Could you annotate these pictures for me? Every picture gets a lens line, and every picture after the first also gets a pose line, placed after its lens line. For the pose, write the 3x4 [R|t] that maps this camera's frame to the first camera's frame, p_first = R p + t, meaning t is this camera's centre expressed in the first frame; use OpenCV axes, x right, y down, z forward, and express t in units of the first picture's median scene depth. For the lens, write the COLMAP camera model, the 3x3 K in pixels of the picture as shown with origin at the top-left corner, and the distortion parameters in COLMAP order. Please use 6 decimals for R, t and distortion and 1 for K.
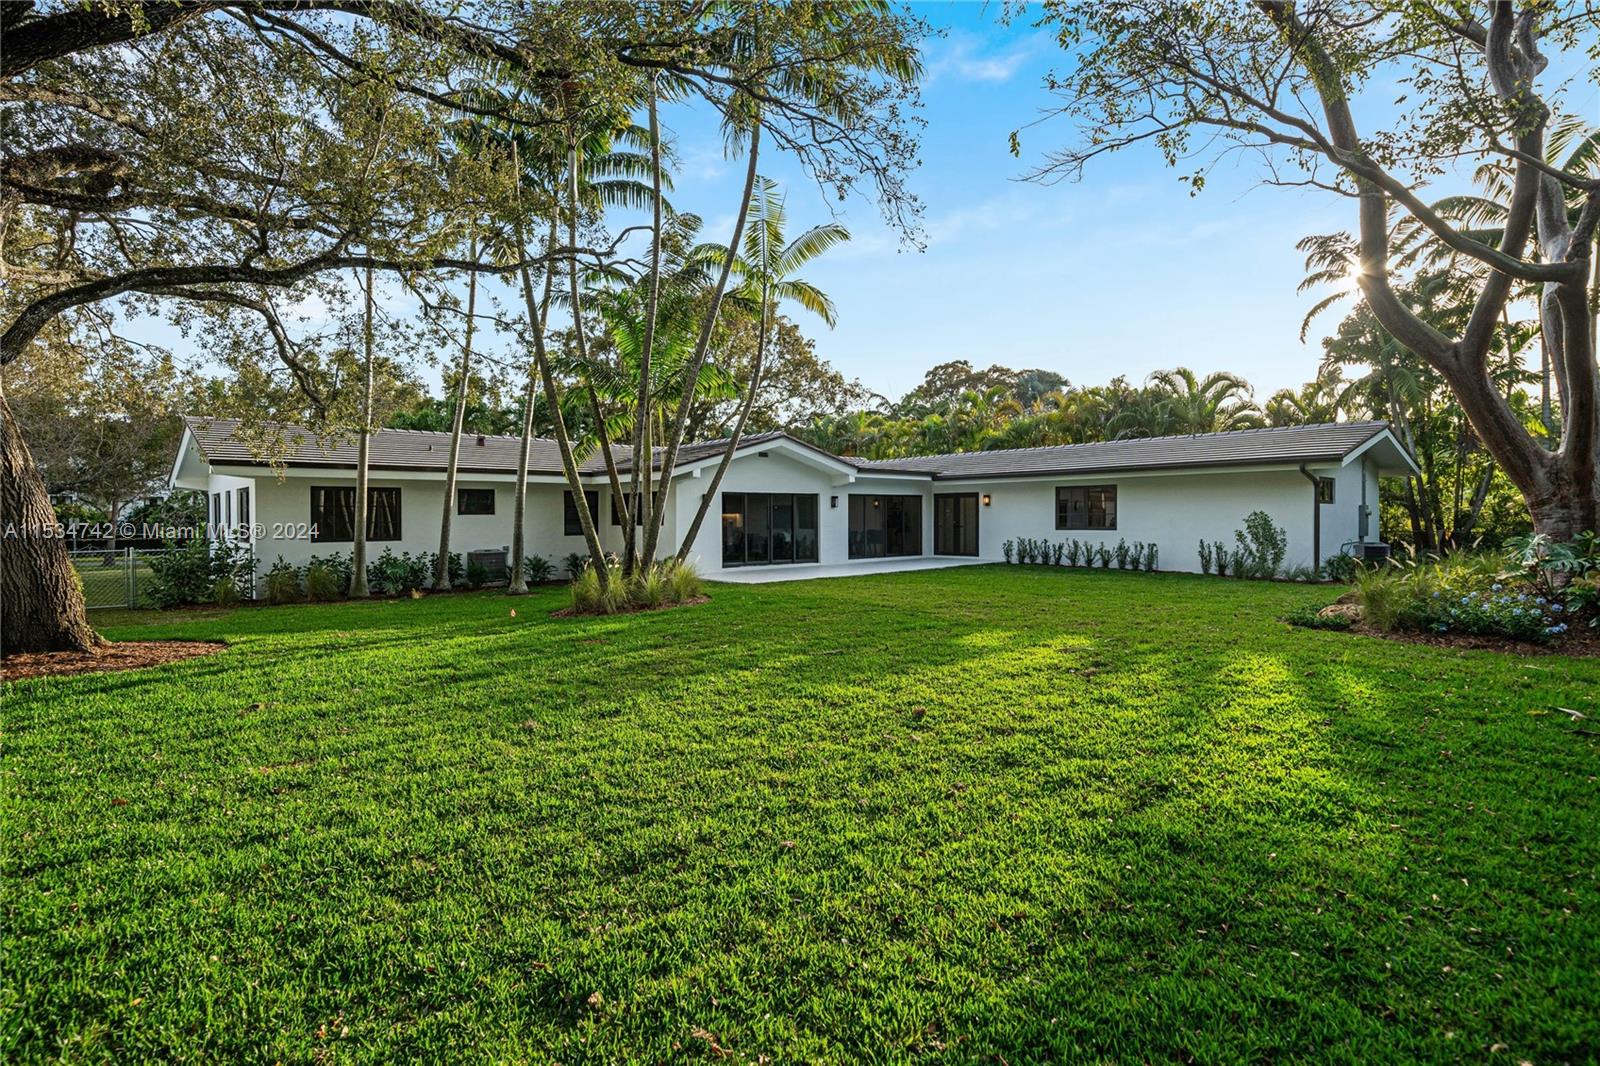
lens RADIAL K [[785.6, 0, 803.2], [0, 785.6, 525.5], [0, 0, 1]] dist [-0.001028, 0.001412]
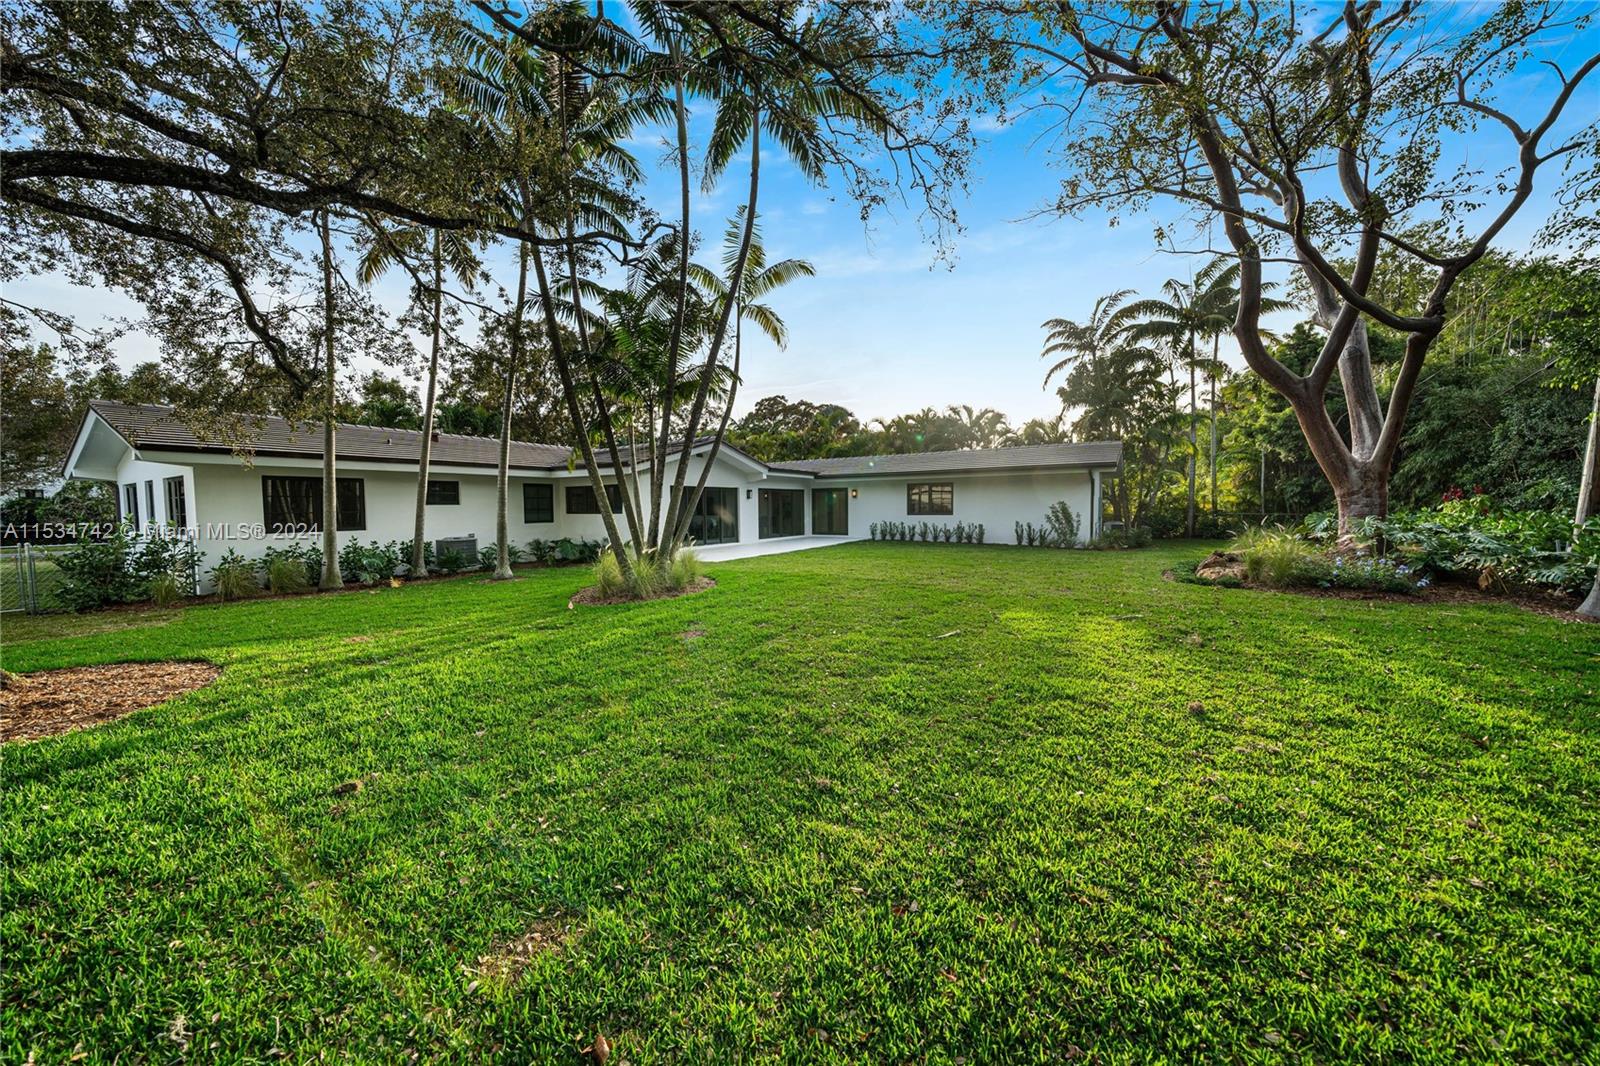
lens RADIAL K [[544.2, 0, 793.4], [0, 544.2, 534.9], [0, 0, 1]] dist [-0.002003, -0.000425]
pose [[0.964396, -0.016987, 0.263917, -0.155120], [0.006208, 0.999114, 0.041625, -0.000696], [-0.264390, -0.038504, 0.963647, 0.158511]]
